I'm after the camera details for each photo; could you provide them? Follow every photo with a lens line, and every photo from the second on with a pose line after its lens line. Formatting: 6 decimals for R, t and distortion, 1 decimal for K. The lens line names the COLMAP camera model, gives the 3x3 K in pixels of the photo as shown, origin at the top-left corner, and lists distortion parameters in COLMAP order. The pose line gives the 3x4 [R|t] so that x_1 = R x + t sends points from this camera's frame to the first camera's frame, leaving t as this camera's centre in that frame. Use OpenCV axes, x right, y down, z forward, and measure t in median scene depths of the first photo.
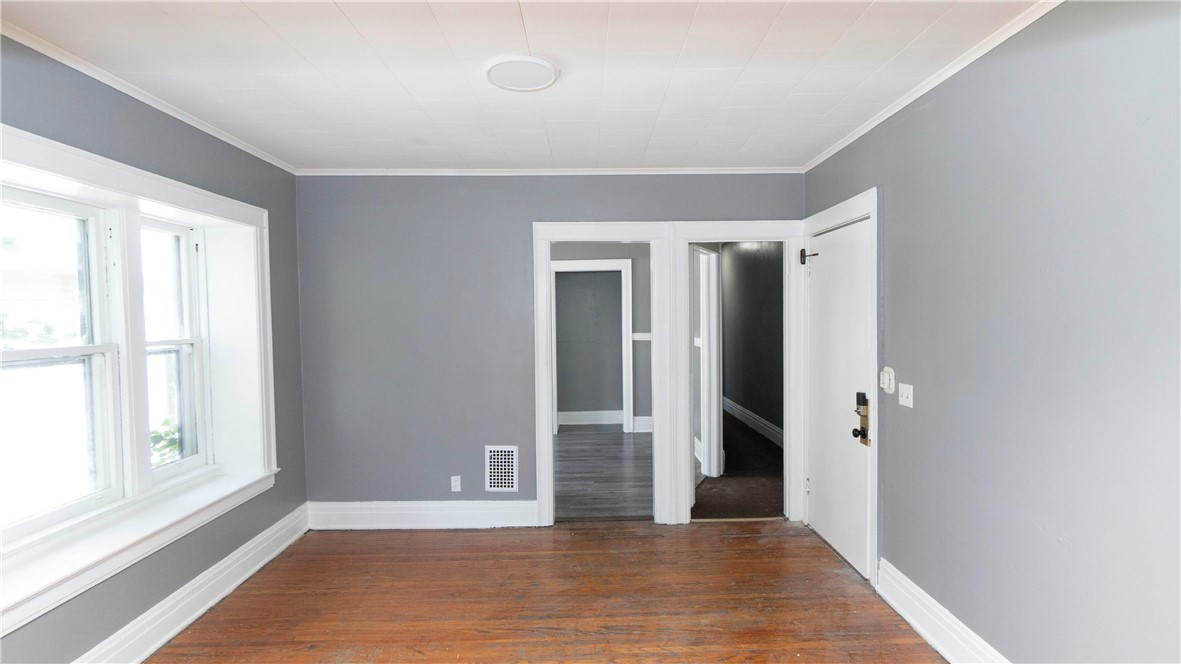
lens RADIAL K [[533.6, 0, 591.6], [0, 533.6, 333.9], [0, 0, 1]] dist [-0.005079, -0.000331]
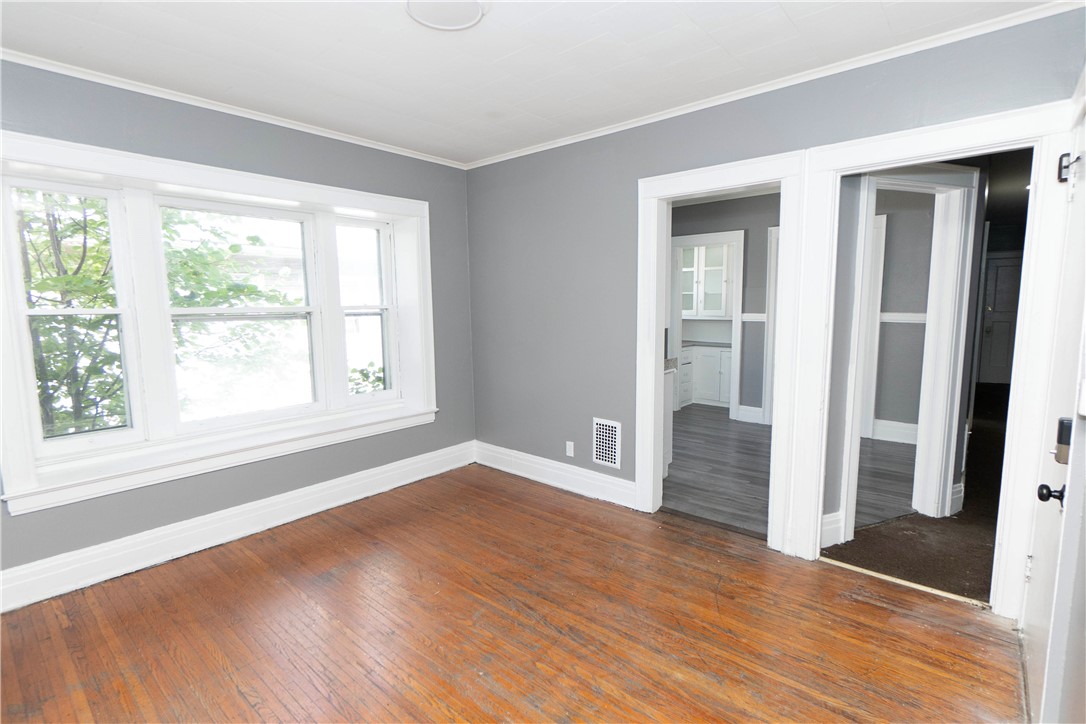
lens RADIAL K [[499.4, 0, 546.2], [0, 499.4, 359.3], [0, 0, 1]] dist [0.001220, -0.000515]
pose [[0.757938, 0.077971, -0.647650, 0.336297], [-0.021647, 0.995290, 0.094489, 0.014458], [0.651968, -0.057597, 0.756056, 0.241790]]
